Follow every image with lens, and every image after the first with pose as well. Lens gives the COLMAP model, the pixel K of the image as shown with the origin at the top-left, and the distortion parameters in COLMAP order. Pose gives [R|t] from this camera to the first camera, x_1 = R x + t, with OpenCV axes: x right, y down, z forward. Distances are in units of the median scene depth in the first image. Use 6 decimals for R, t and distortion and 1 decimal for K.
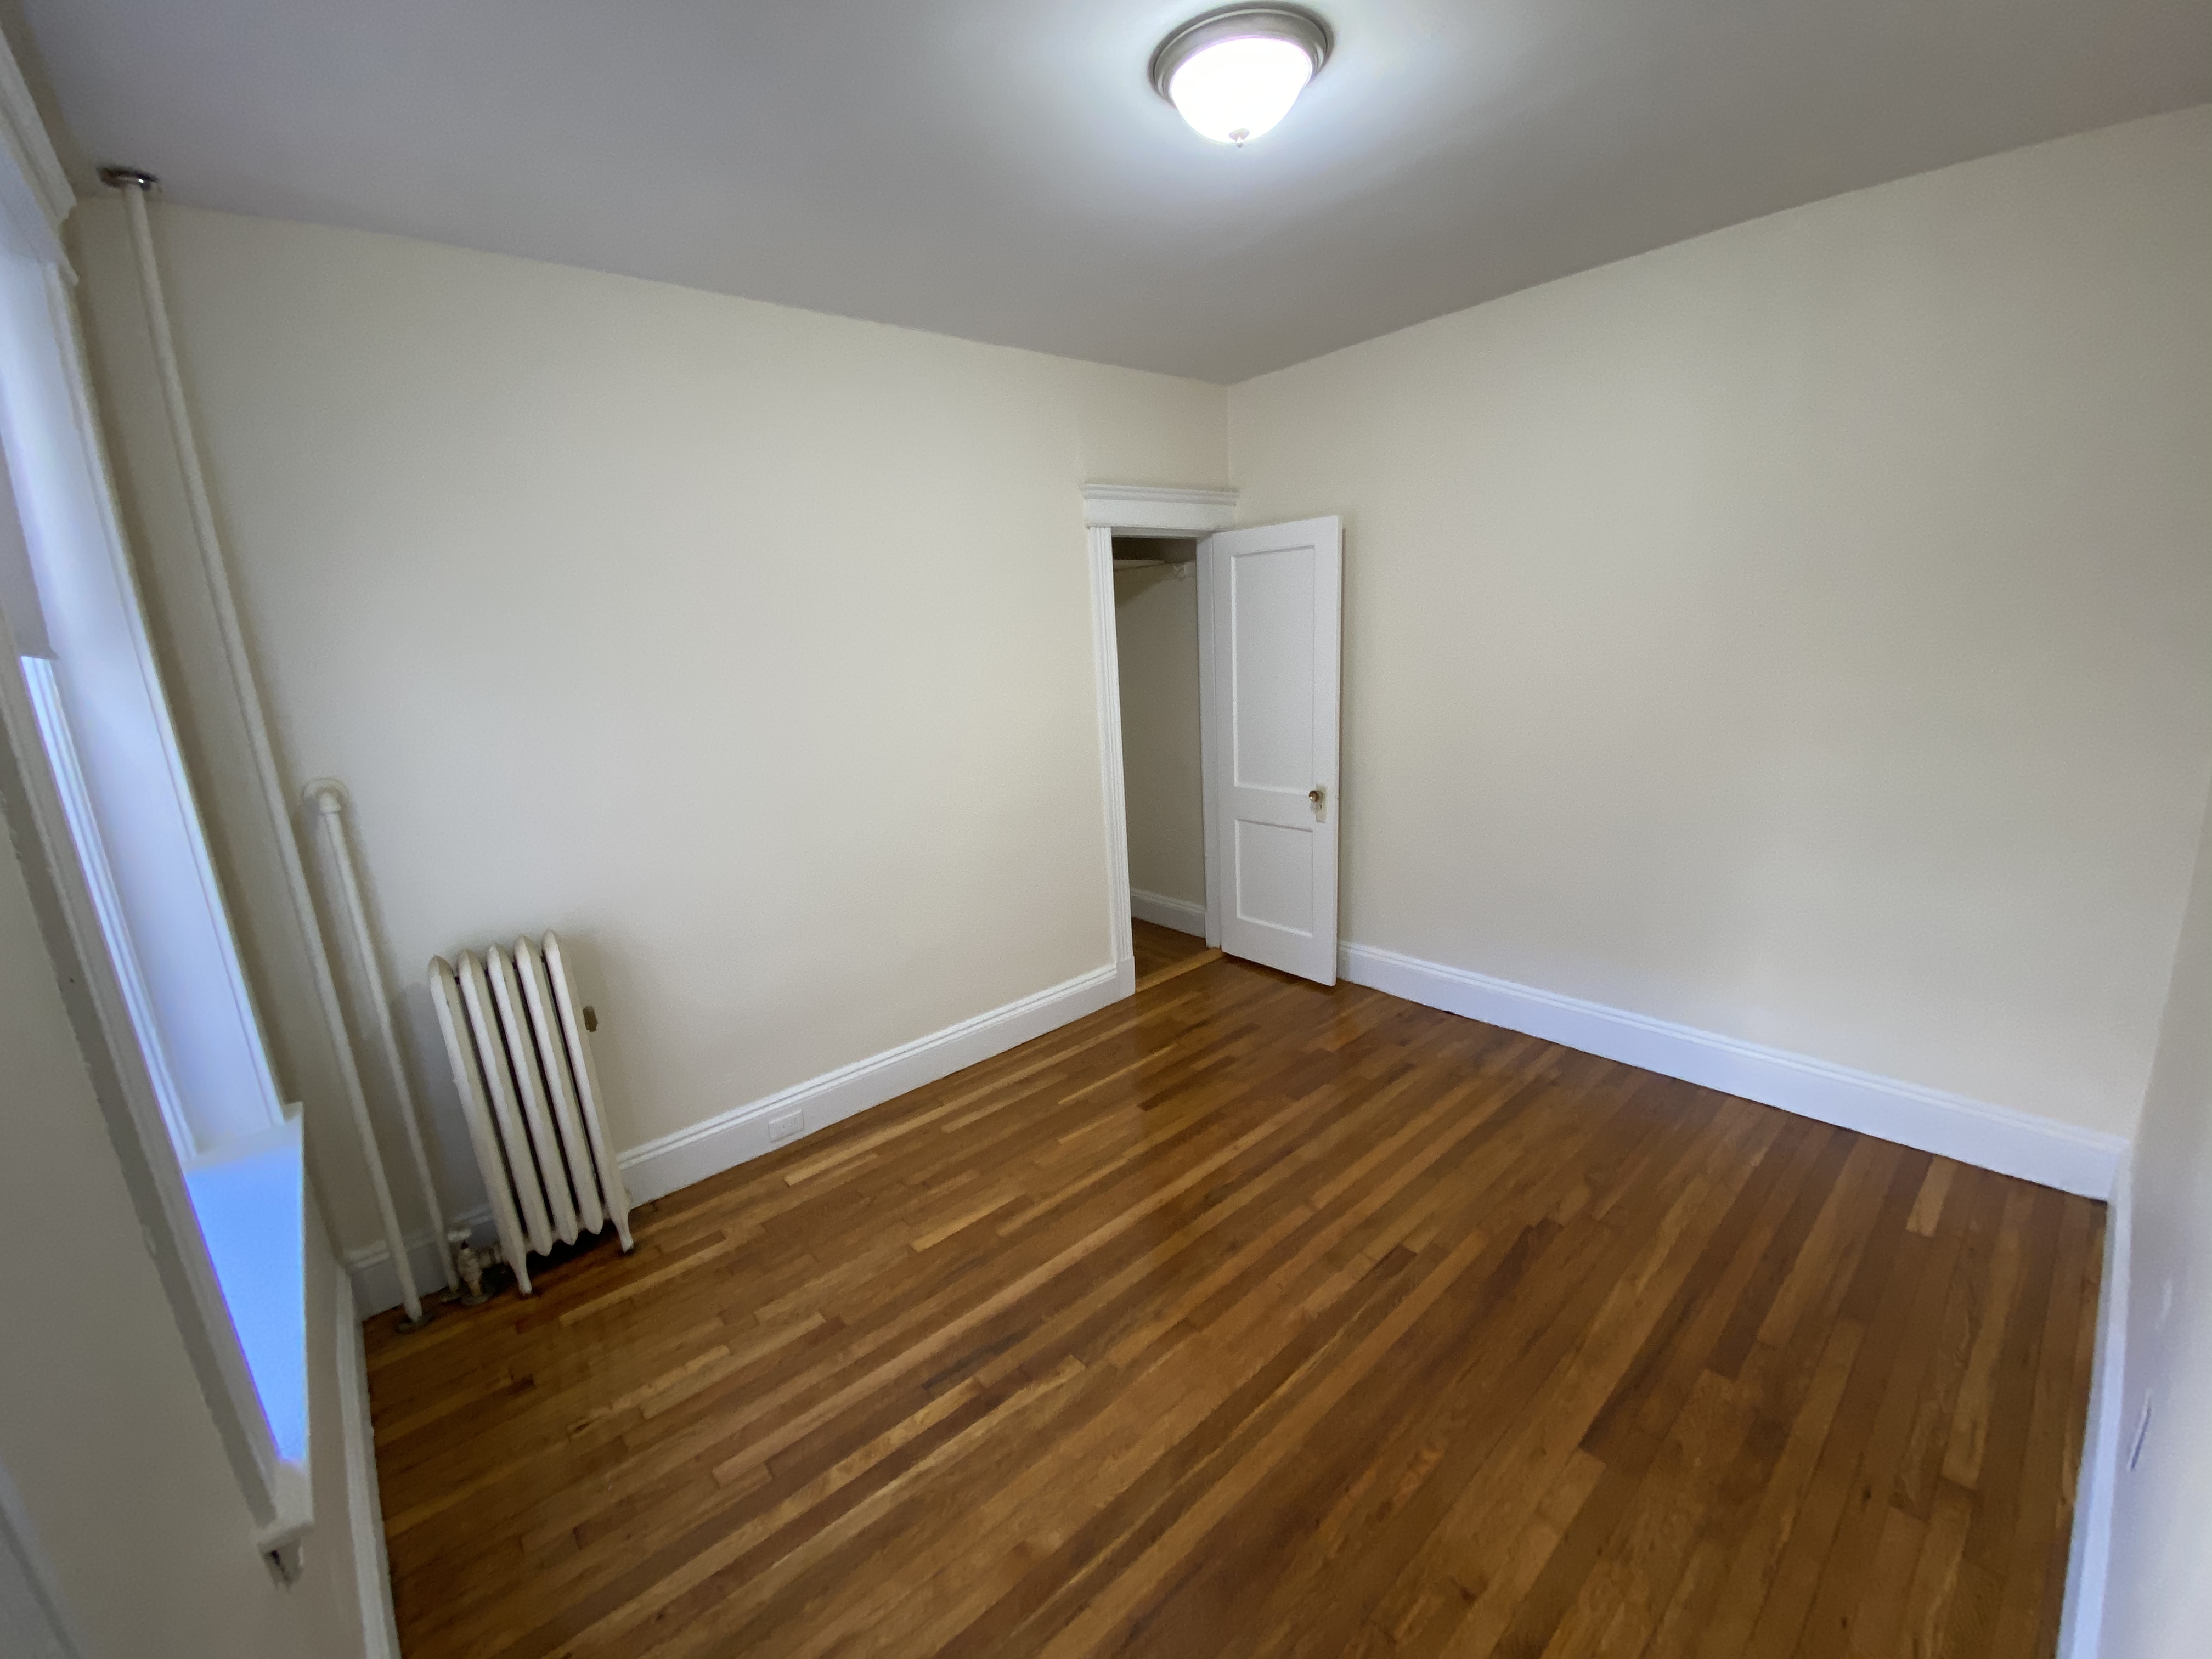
lens RADIAL K [[902.4, 0, 1097.4], [0, 902.4, 838.8], [0, 0, 1]] dist [-0.001208, -0.000345]
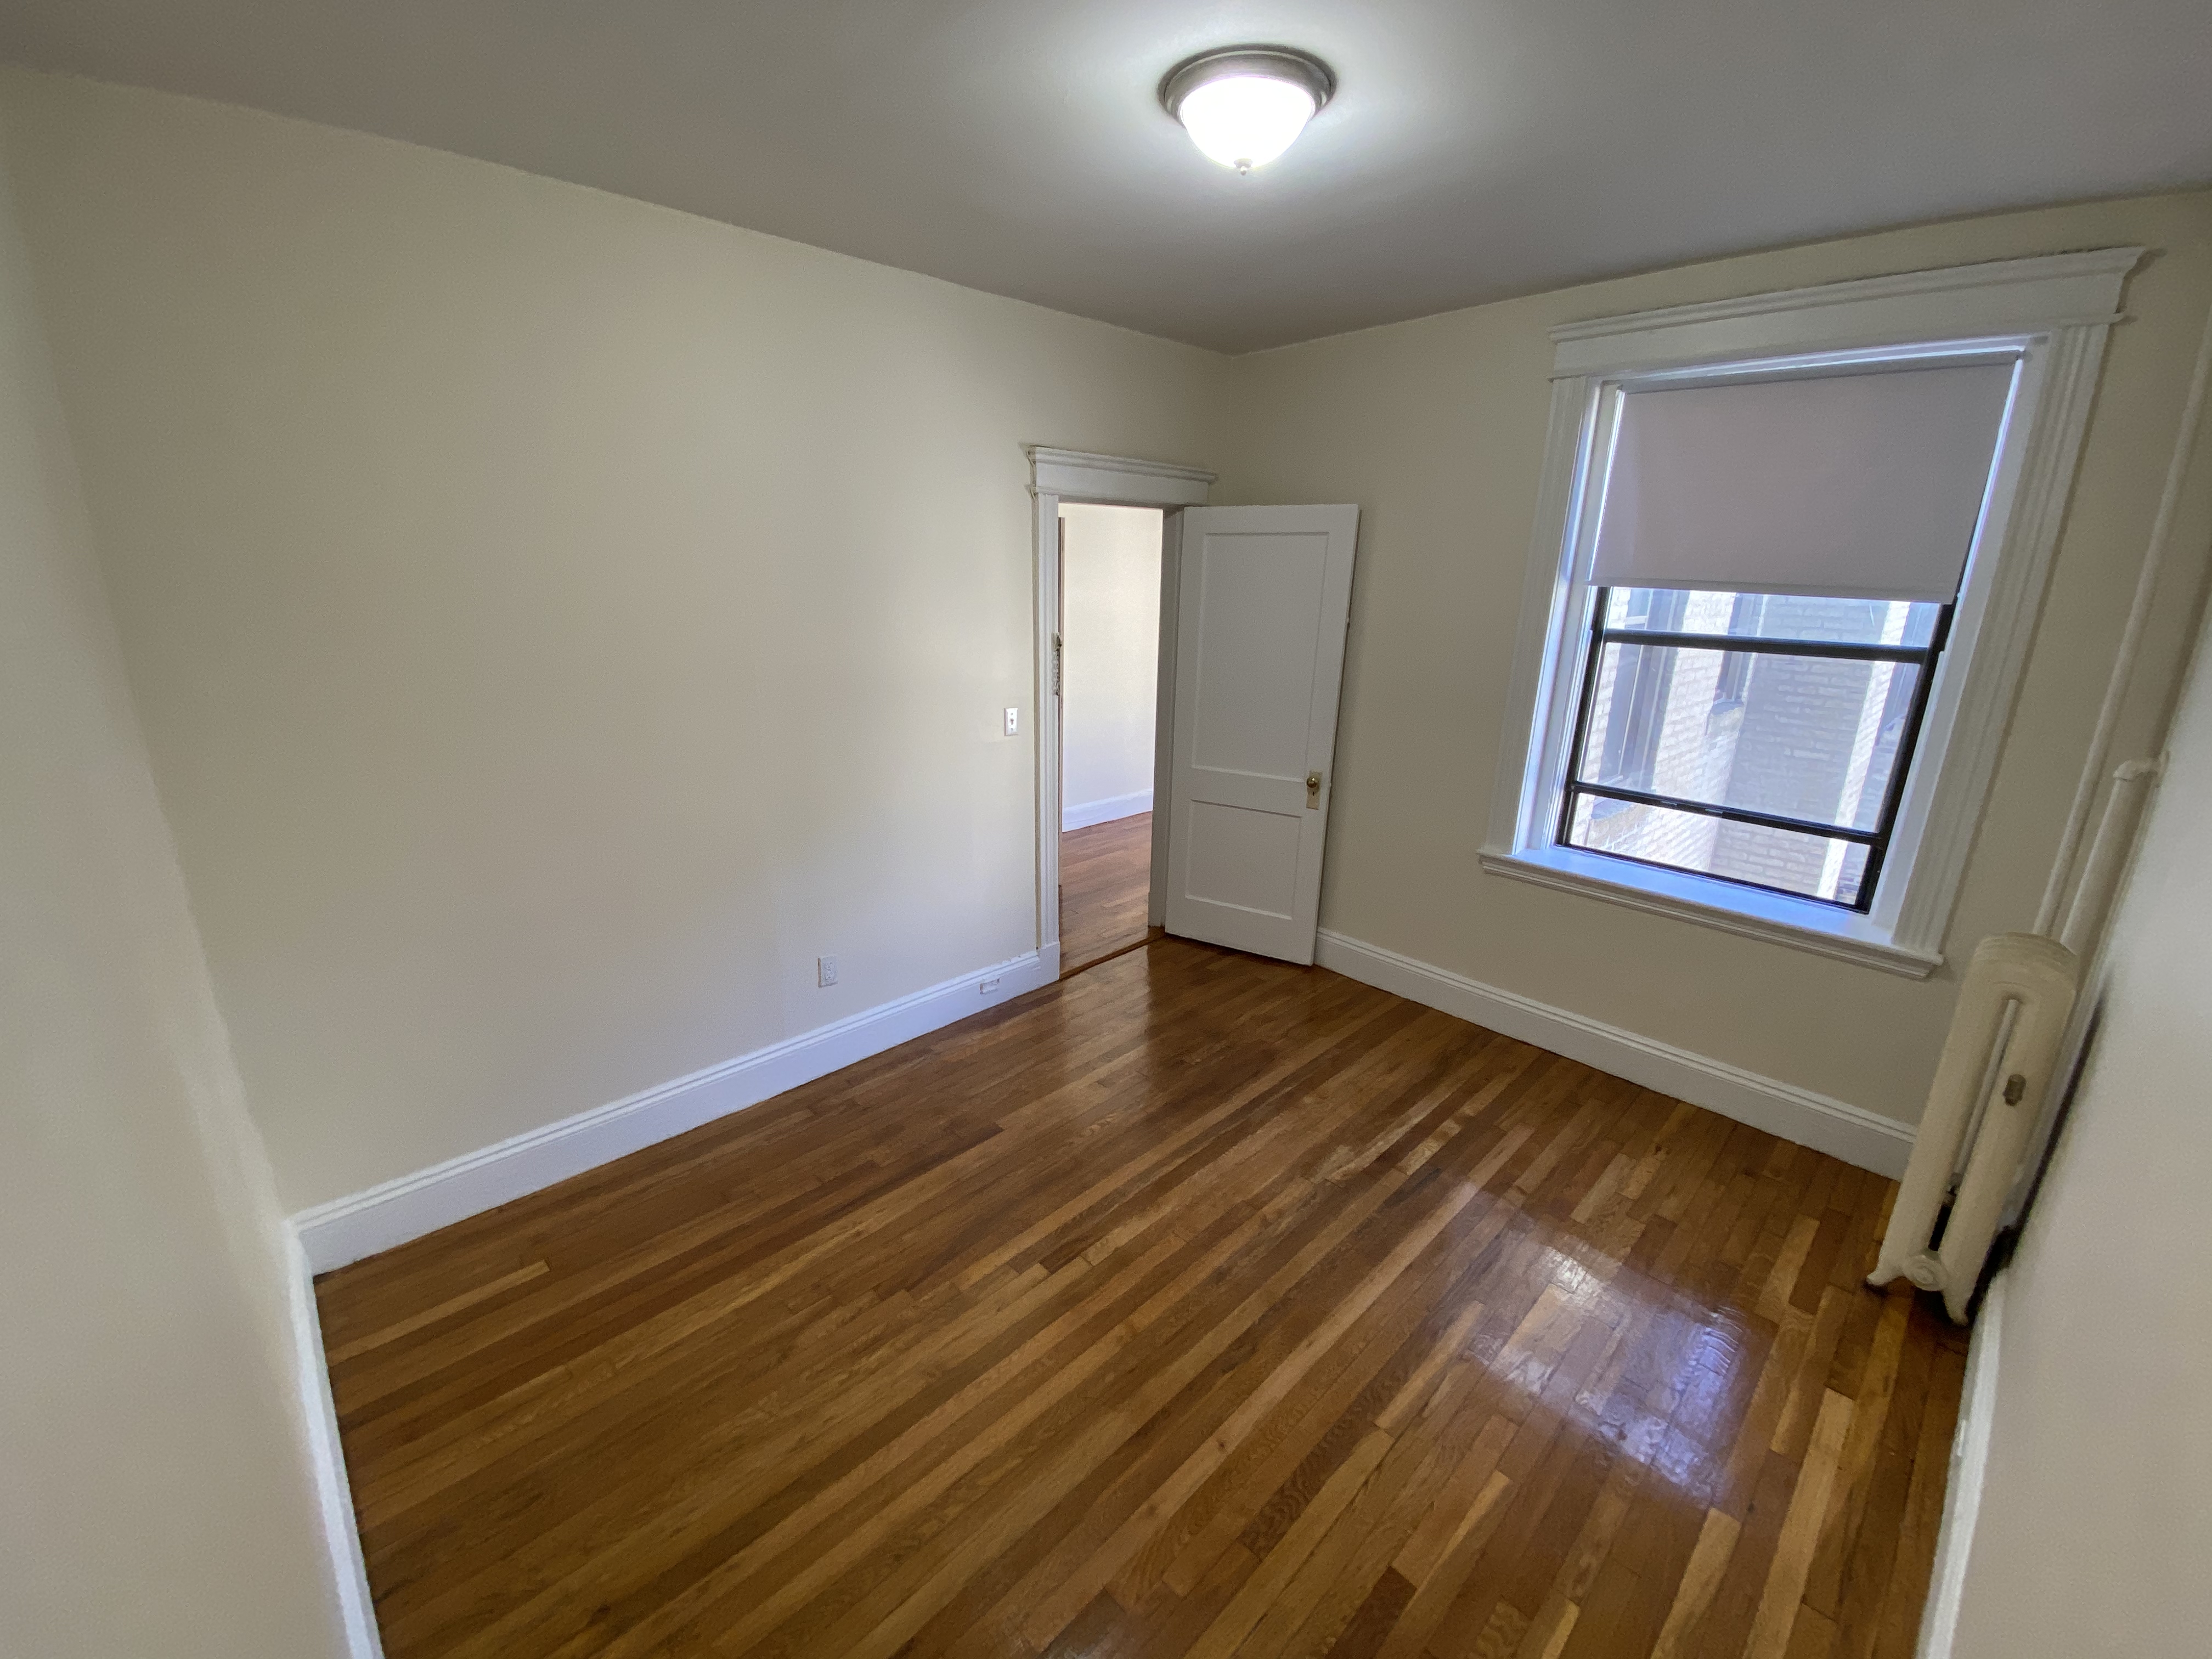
lens RADIAL K [[902.4, 0, 1100.1], [0, 902.4, 825.3], [0, 0, 1]] dist [-0.001208, -0.000345]
pose [[-0.997566, 0.061833, -0.032246, 0.290254], [0.037853, 0.868469, 0.494296, -0.470334], [0.058568, 0.491872, -0.868695, 1.660758]]
